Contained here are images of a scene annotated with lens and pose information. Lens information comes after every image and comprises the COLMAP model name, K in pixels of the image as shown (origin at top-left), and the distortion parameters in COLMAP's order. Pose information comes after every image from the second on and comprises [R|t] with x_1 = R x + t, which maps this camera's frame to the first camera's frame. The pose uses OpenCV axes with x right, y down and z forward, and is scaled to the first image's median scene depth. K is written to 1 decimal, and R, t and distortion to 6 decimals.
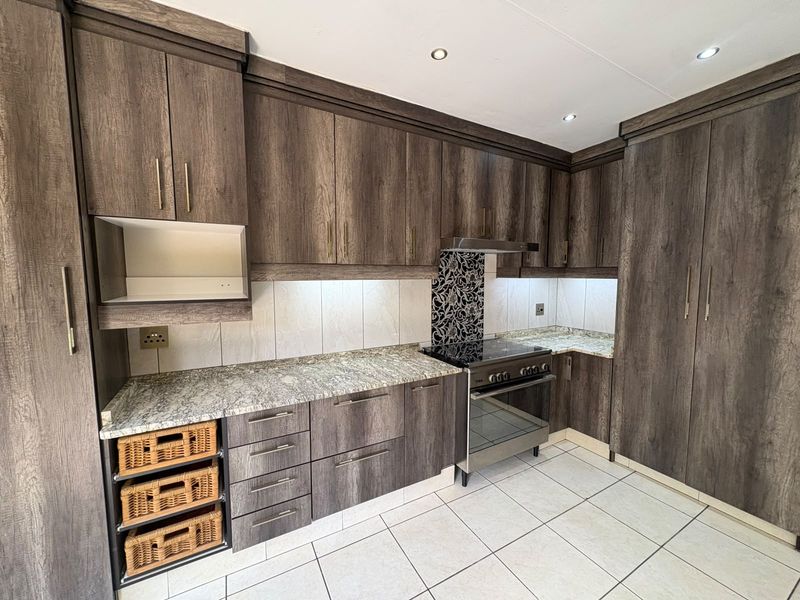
lens RADIAL K [[318.9, 0, 398.7], [0, 318.9, 302.7], [0, 0, 1]] dist [-0.000374, -0.000338]
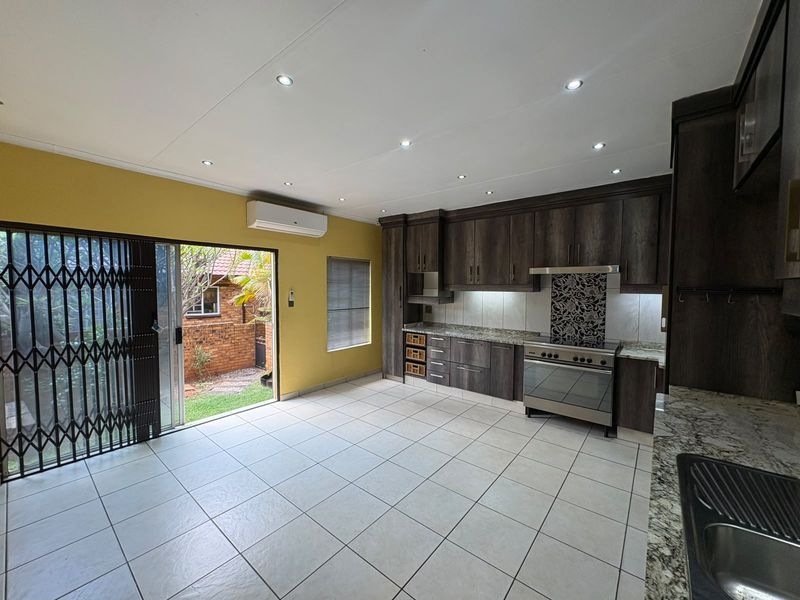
lens RADIAL K [[318.9, 0, 400.0], [0, 318.9, 301.8], [0, 0, 1]] dist [-0.000374, -0.000338]
pose [[0.370056, 0.046992, -0.927820, 1.794461], [-0.092106, 0.995655, 0.013692, 0.023478], [0.924432, 0.080391, 0.372776, -0.335973]]
